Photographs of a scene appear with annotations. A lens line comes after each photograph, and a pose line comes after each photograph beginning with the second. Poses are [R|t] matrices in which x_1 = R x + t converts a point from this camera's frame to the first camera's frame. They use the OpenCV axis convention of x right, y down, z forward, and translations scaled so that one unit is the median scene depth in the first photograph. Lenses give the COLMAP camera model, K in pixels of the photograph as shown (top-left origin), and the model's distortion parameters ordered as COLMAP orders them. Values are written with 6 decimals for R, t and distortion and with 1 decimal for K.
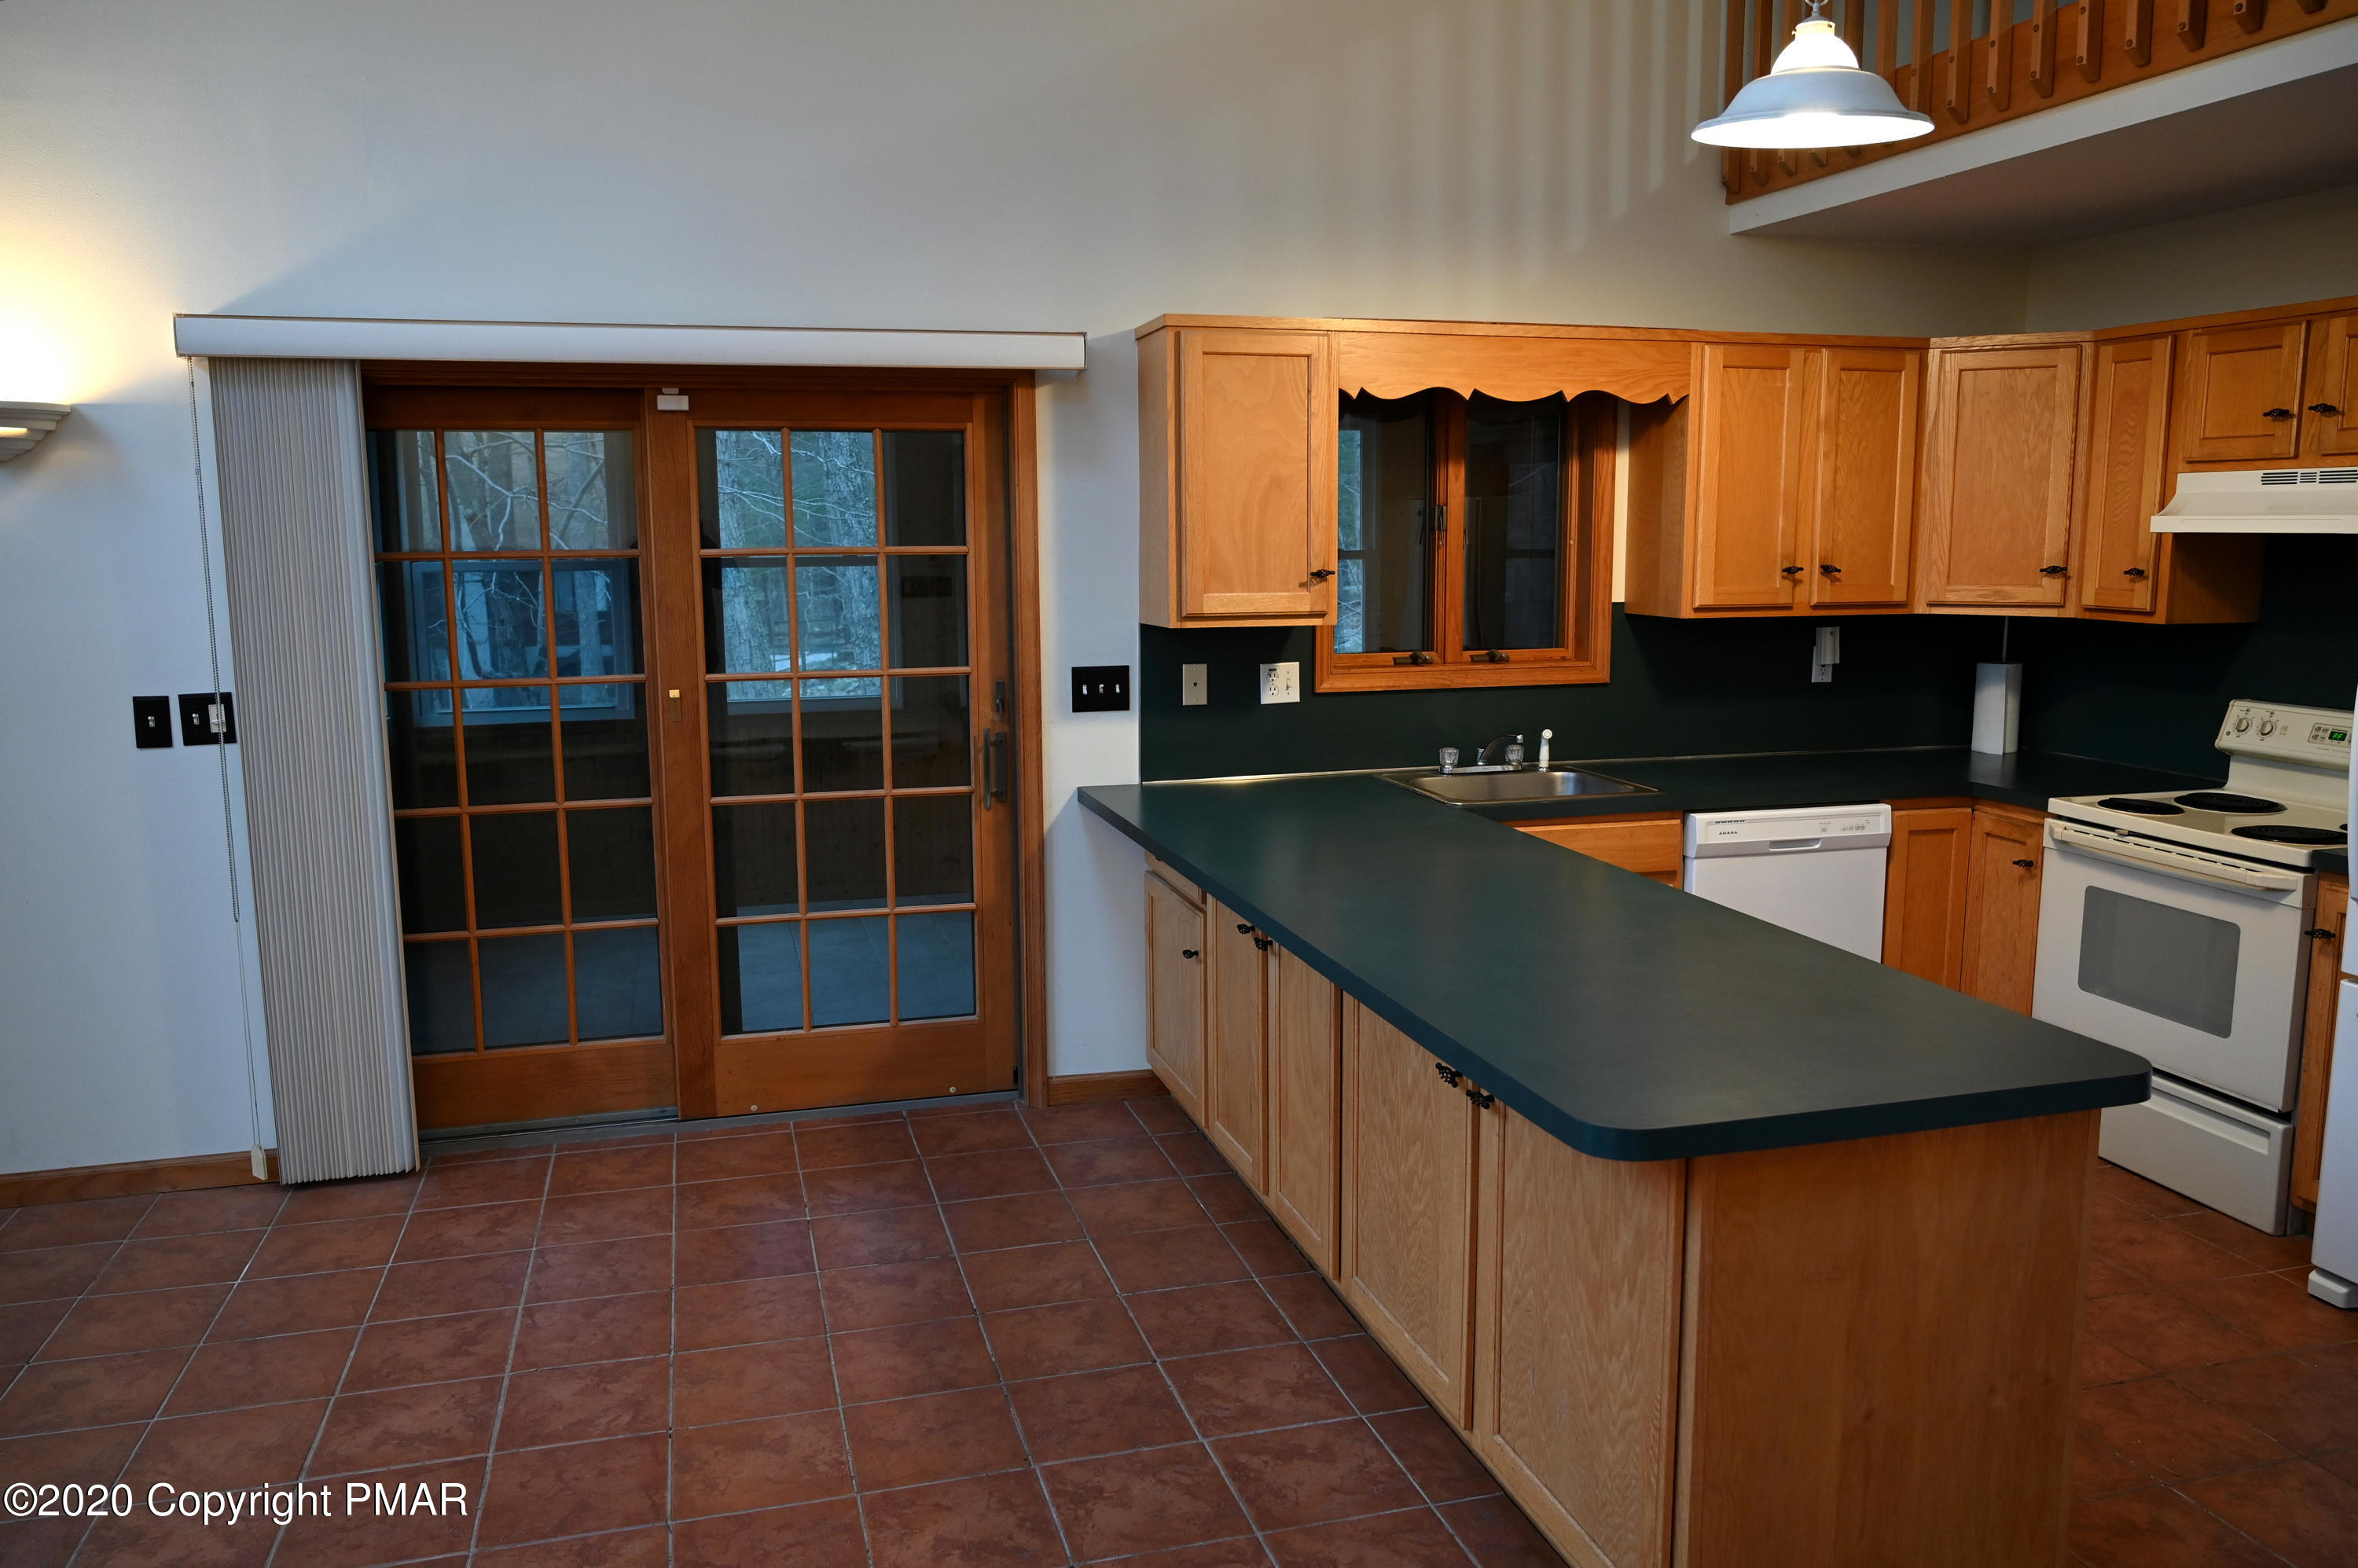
lens RADIAL K [[1712.2, 0, 1171.0], [0, 1712.2, 768.0], [0, 0, 1]] dist [-0.021365, 0.009327]
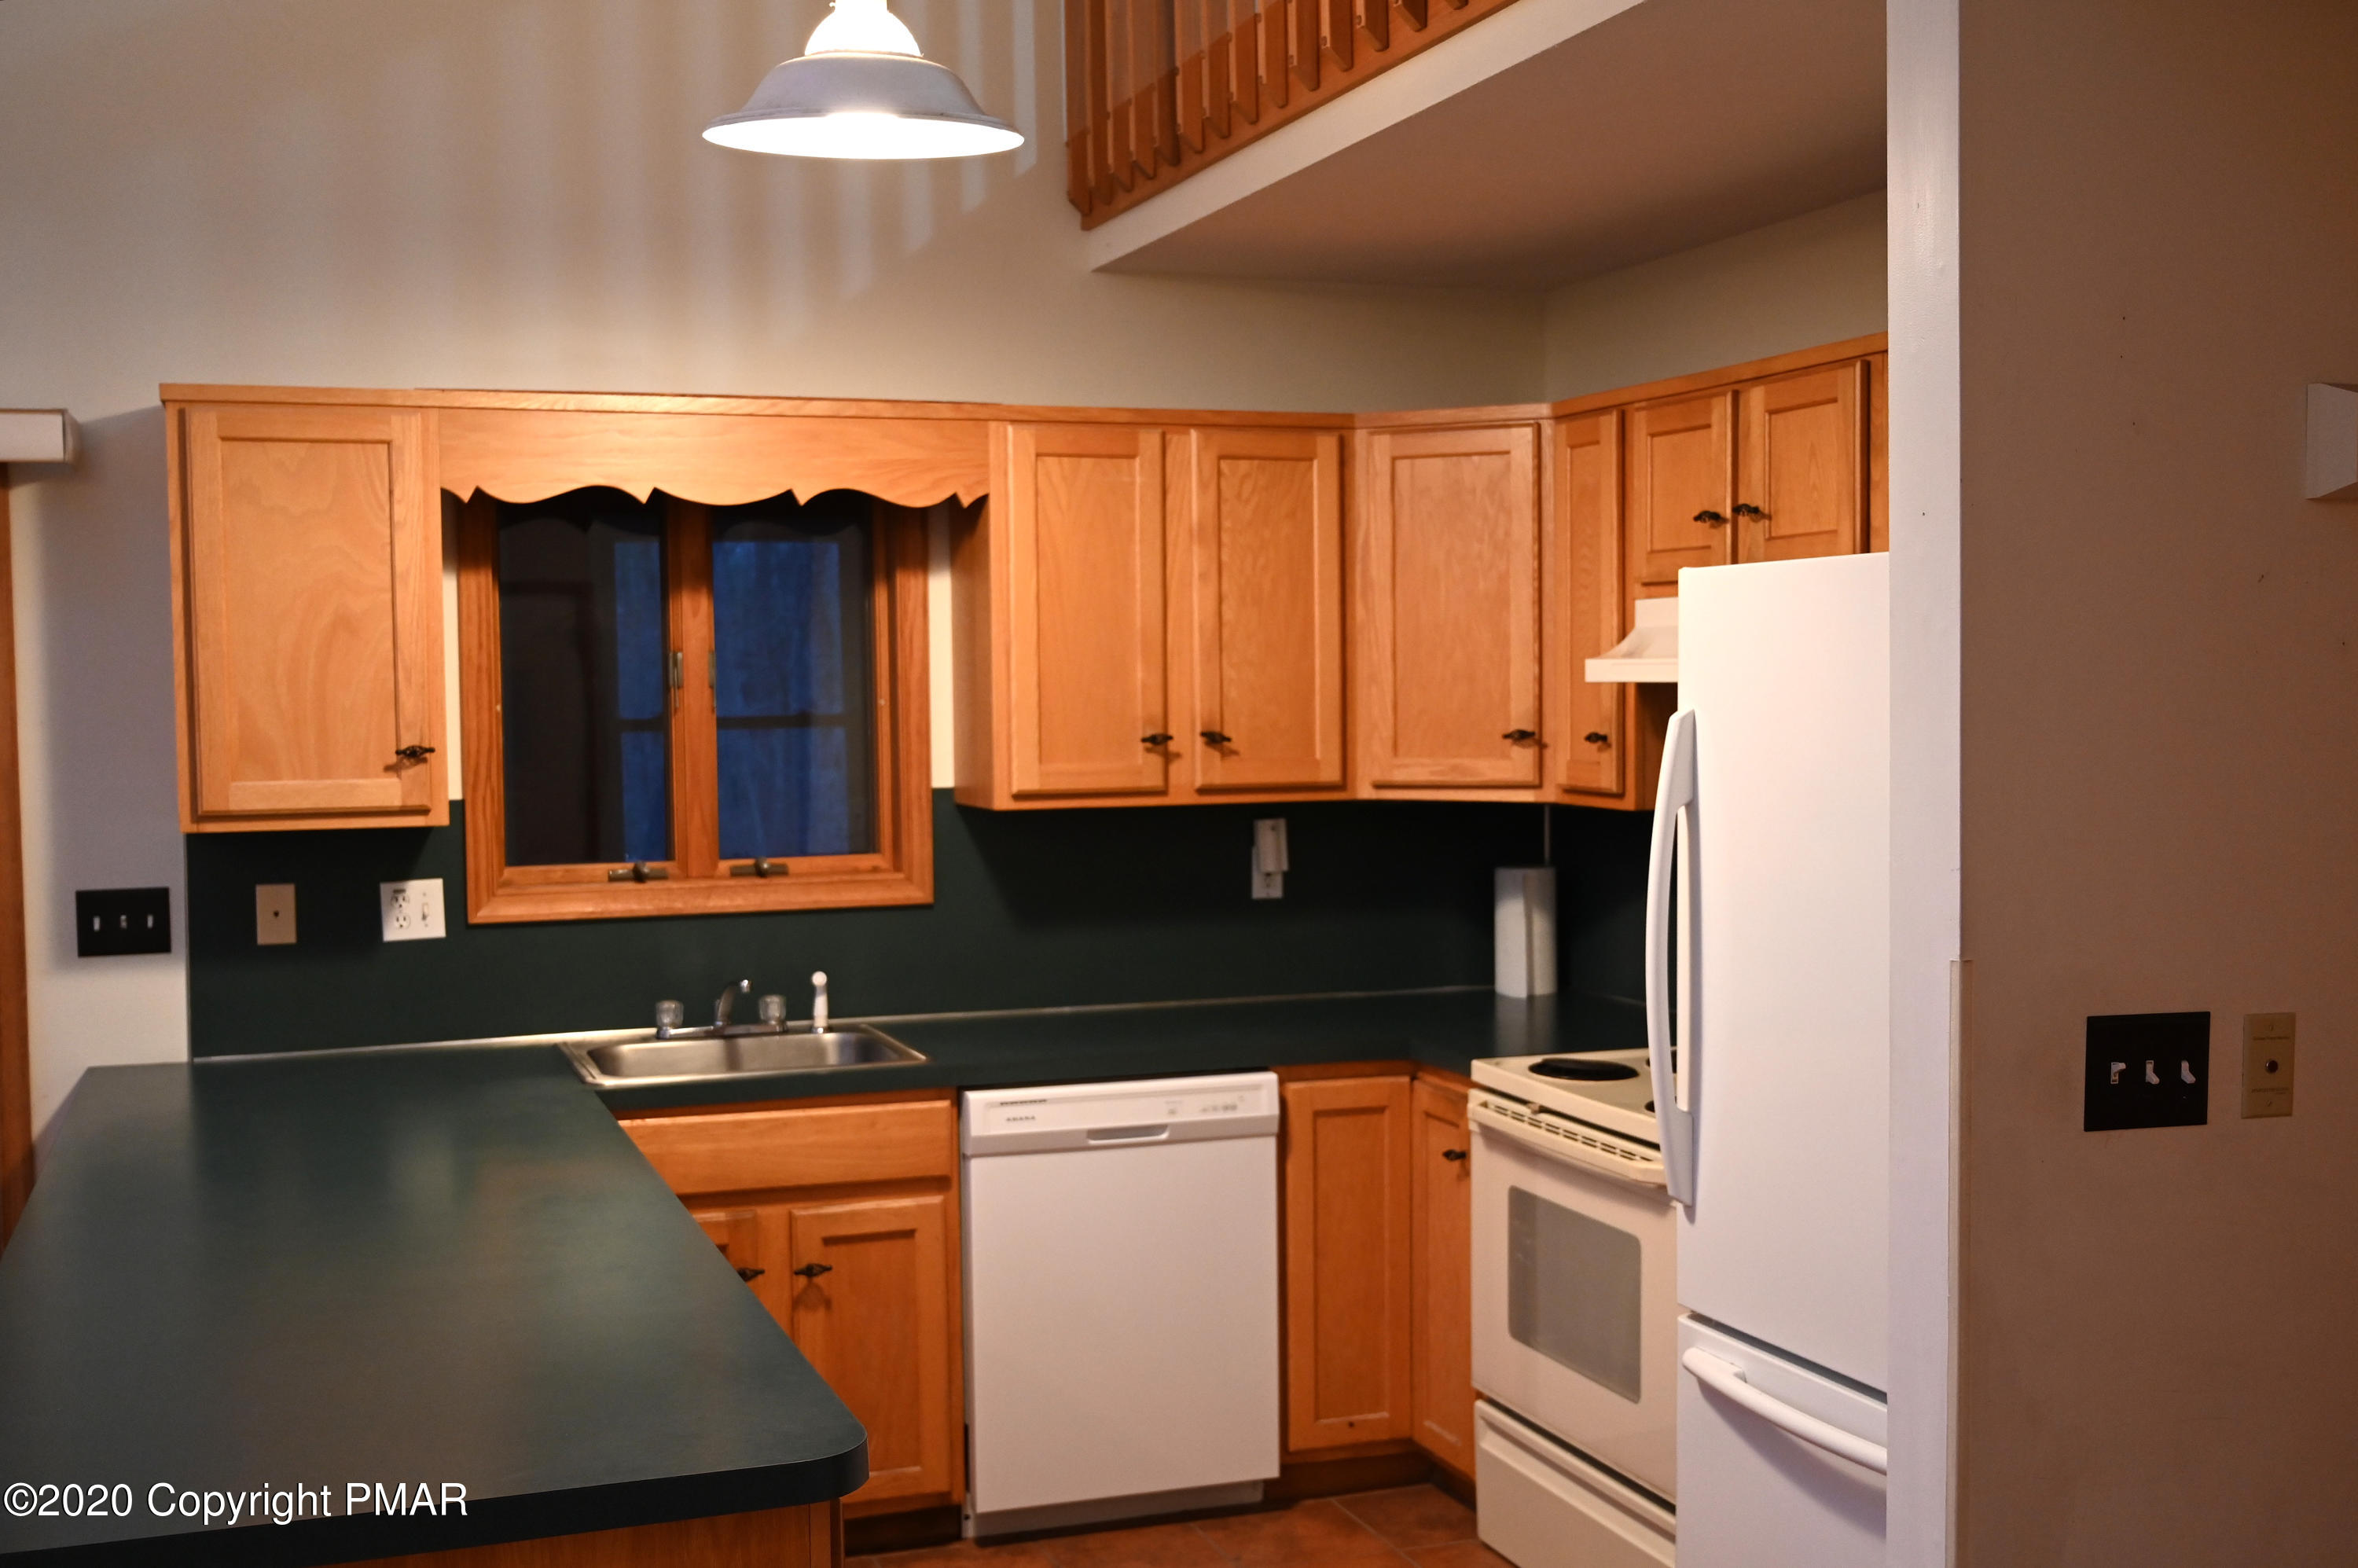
lens RADIAL K [[2514.9, 0, 1172.0], [0, 2514.9, 775.1], [0, 0, 1]] dist [-0.007770, 0.000000]
pose [[0.997613, -0.009503, 0.068399, 0.312995], [0.016284, 0.994925, -0.099290, 0.001583], [-0.067108, 0.100167, 0.992705, -0.026521]]
